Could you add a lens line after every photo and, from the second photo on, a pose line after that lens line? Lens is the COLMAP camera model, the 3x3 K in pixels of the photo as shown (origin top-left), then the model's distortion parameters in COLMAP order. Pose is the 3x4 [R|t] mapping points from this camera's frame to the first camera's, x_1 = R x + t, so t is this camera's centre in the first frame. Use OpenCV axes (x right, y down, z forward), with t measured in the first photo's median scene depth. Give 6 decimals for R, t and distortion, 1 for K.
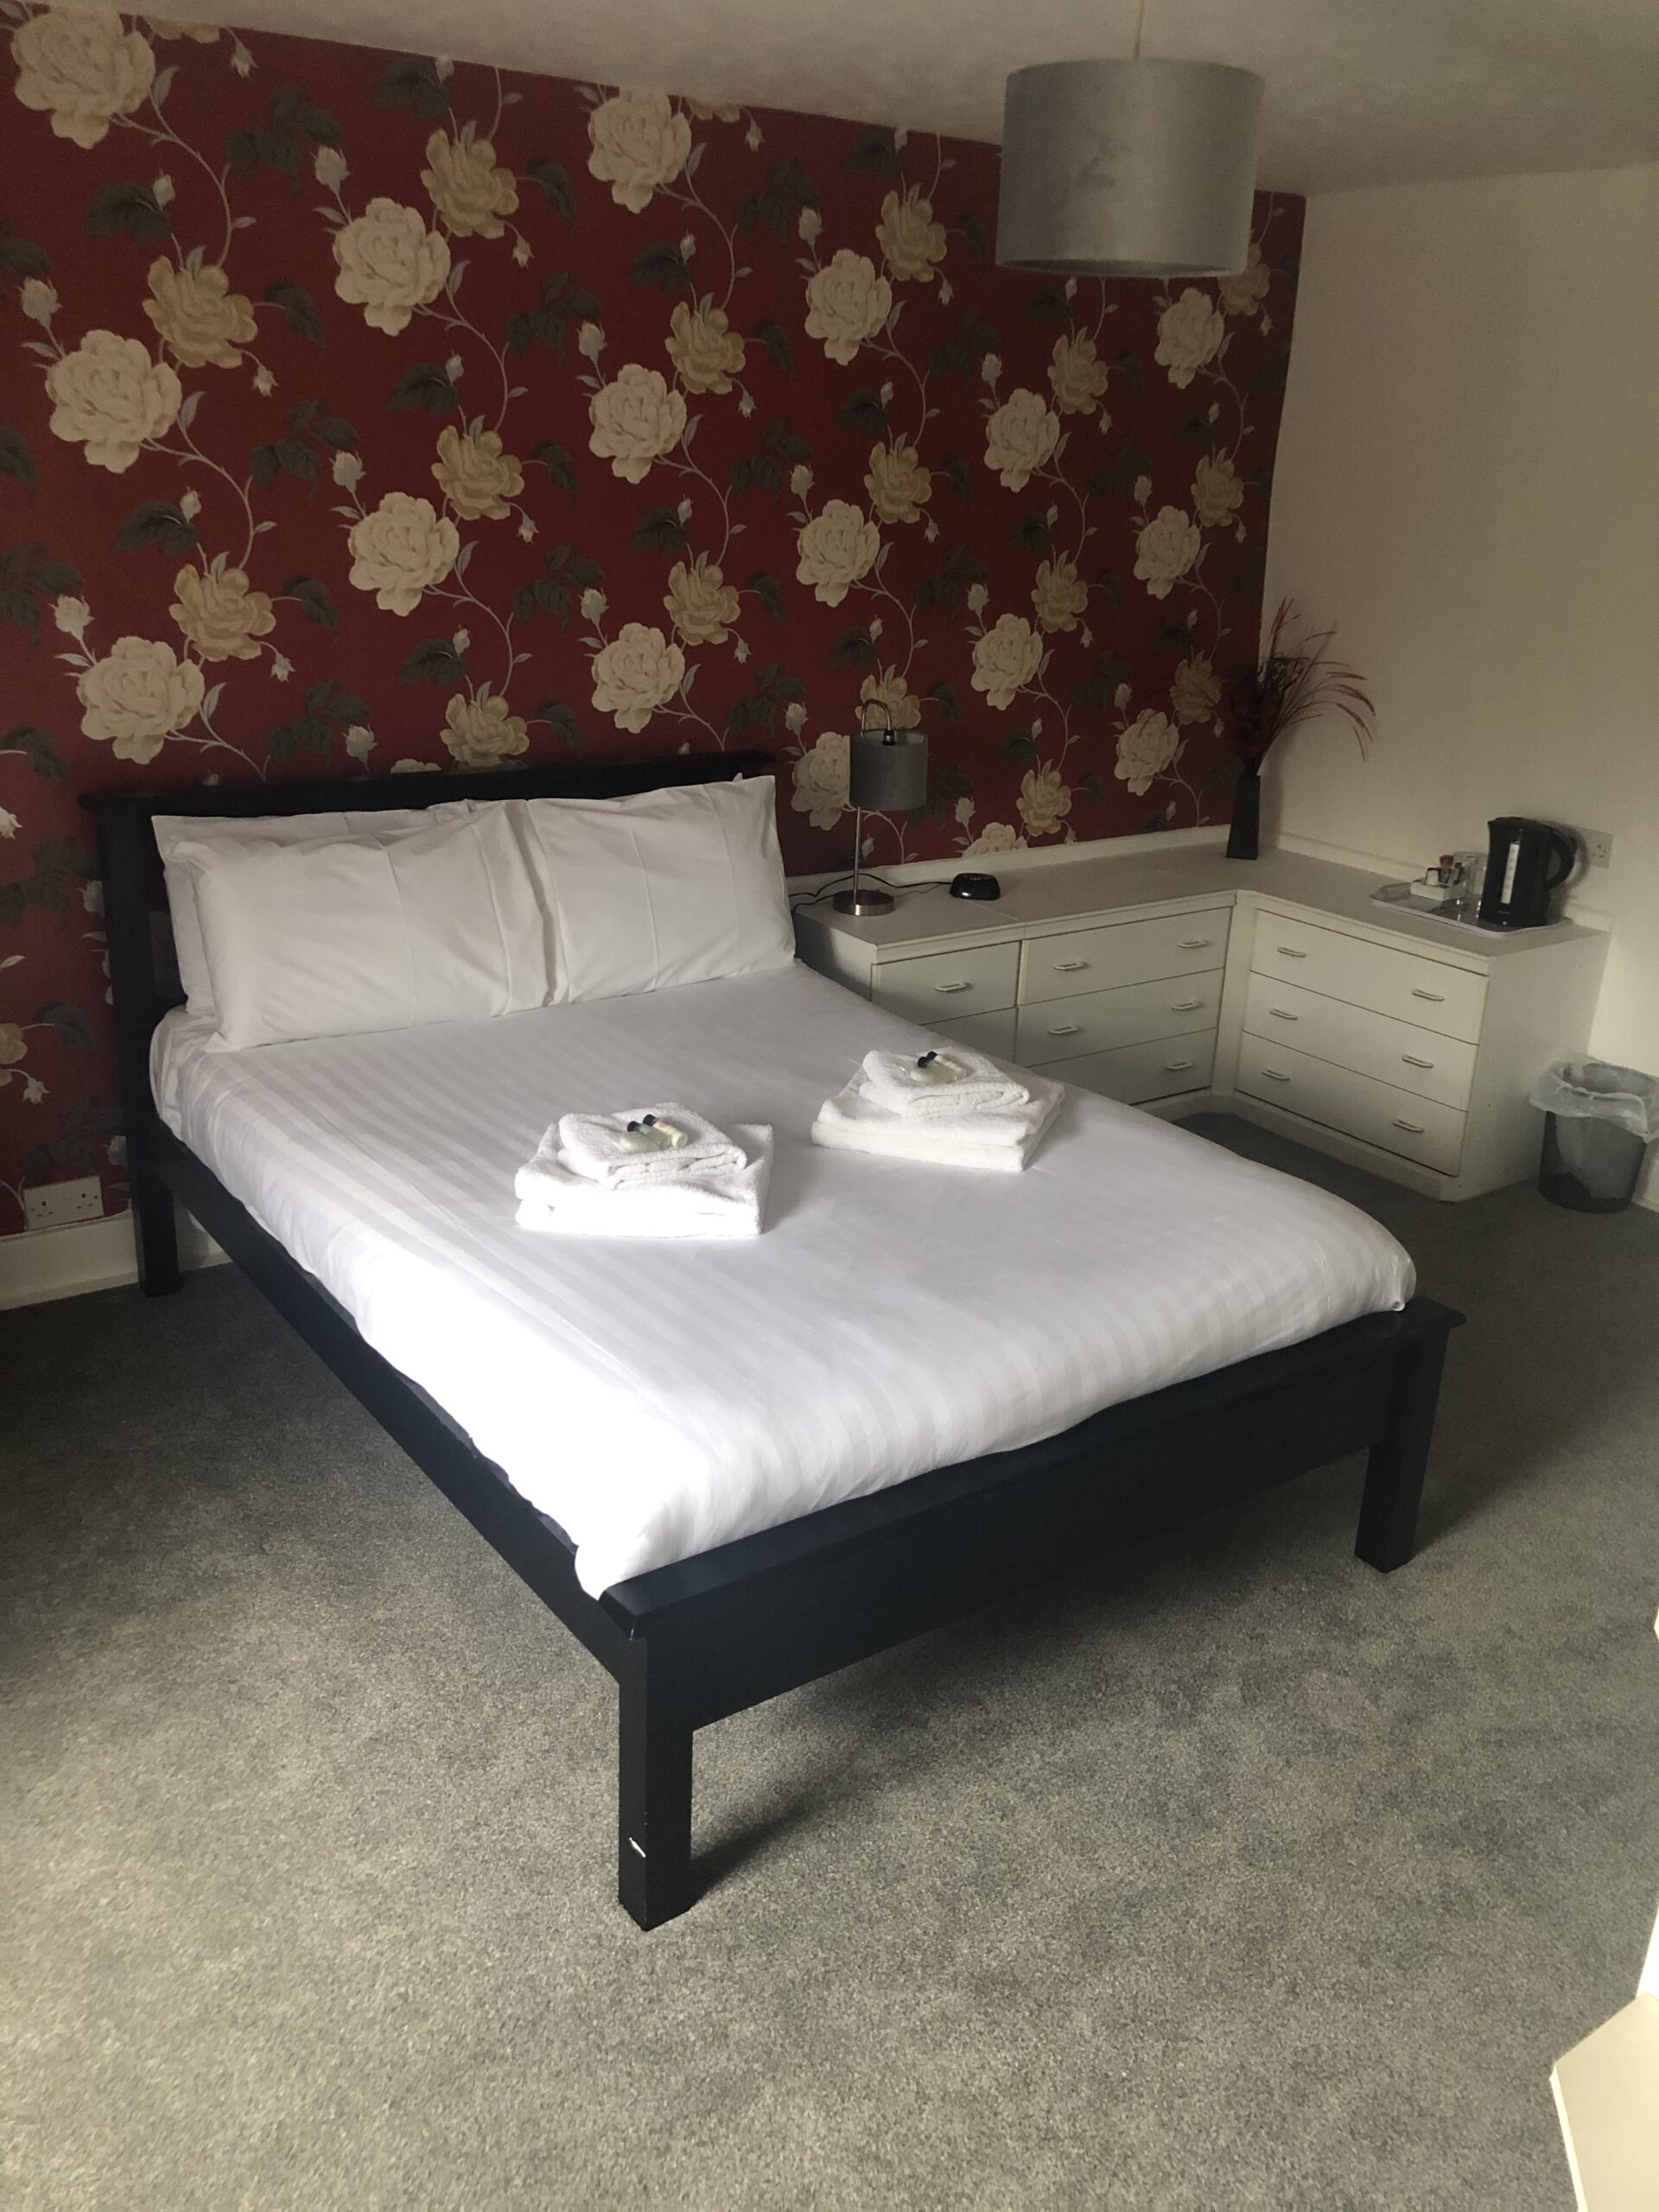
lens RADIAL K [[1813.3, 0, 828.5], [0, 1813.3, 1073.4], [0, 0, 1]] dist [-0.008114, 0.005914]
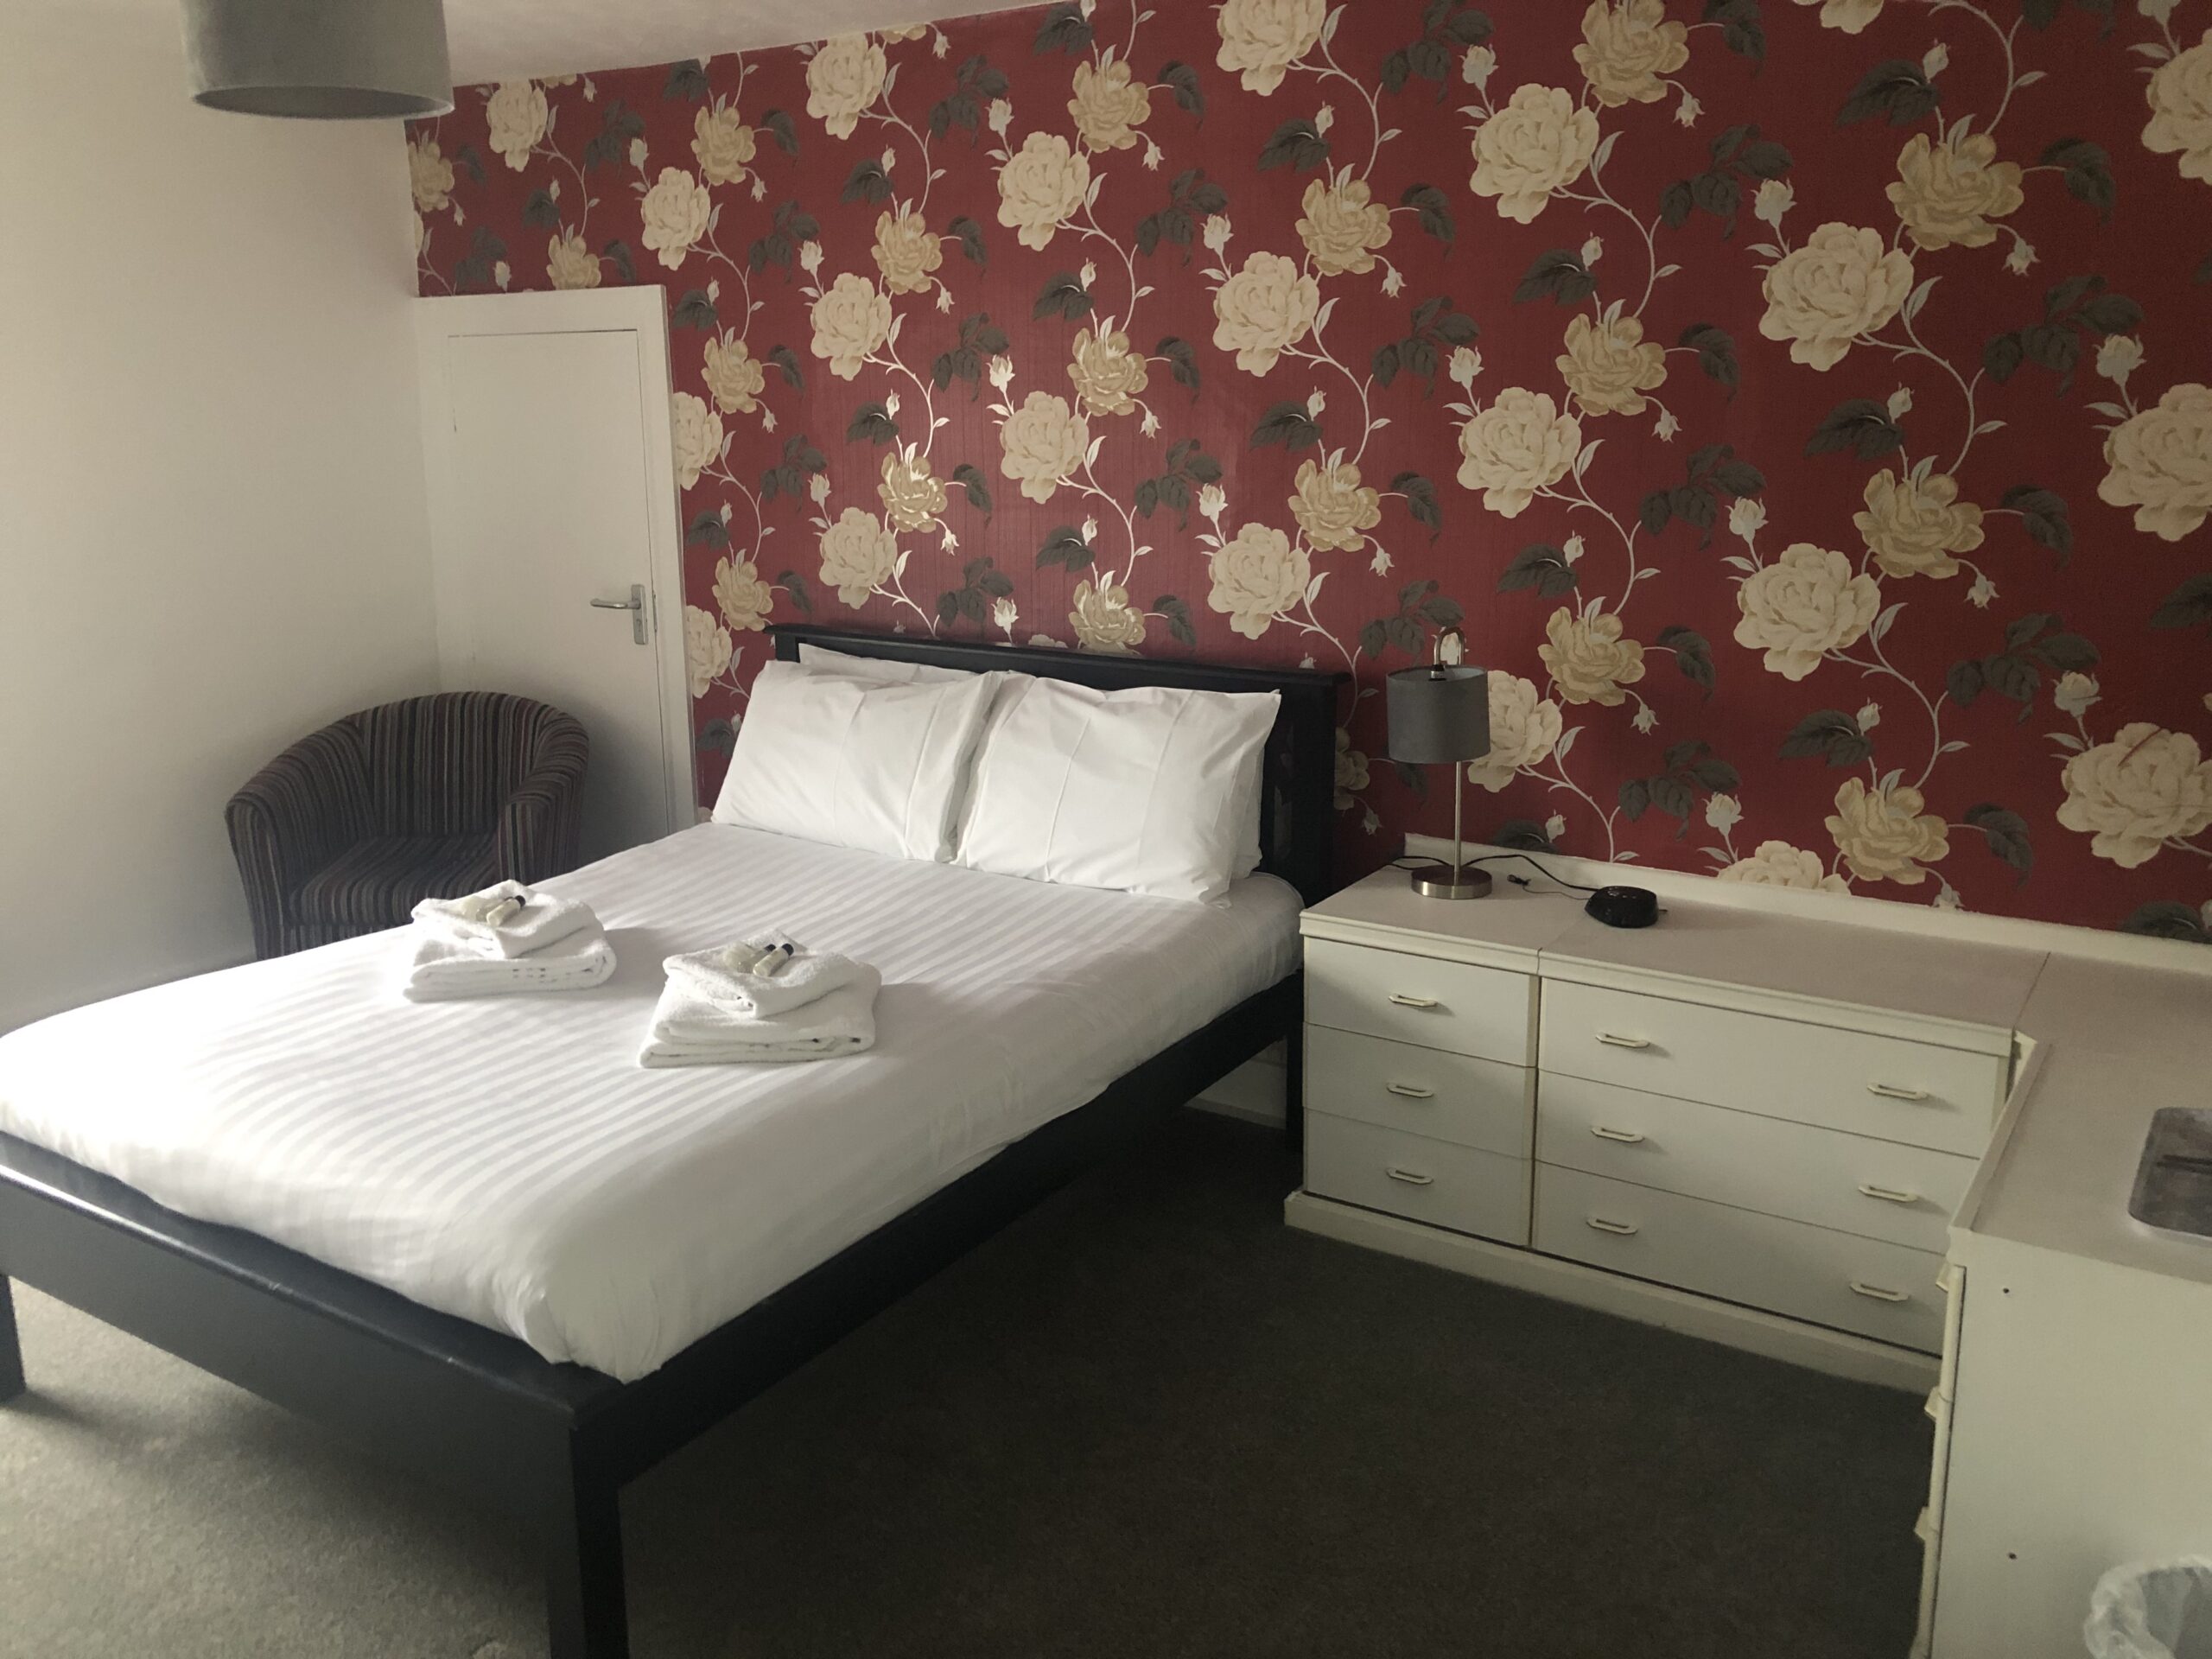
lens RADIAL K [[2053.1, 0, 1104.7], [0, 2053.1, 830.0], [0, 0, 1]] dist [0.010464, -0.004357]
pose [[0.318151, 0.179982, -0.930799, 0.858406], [-0.276136, 0.956836, 0.090632, -0.166994], [0.906934, 0.228192, 0.354118, 0.576863]]
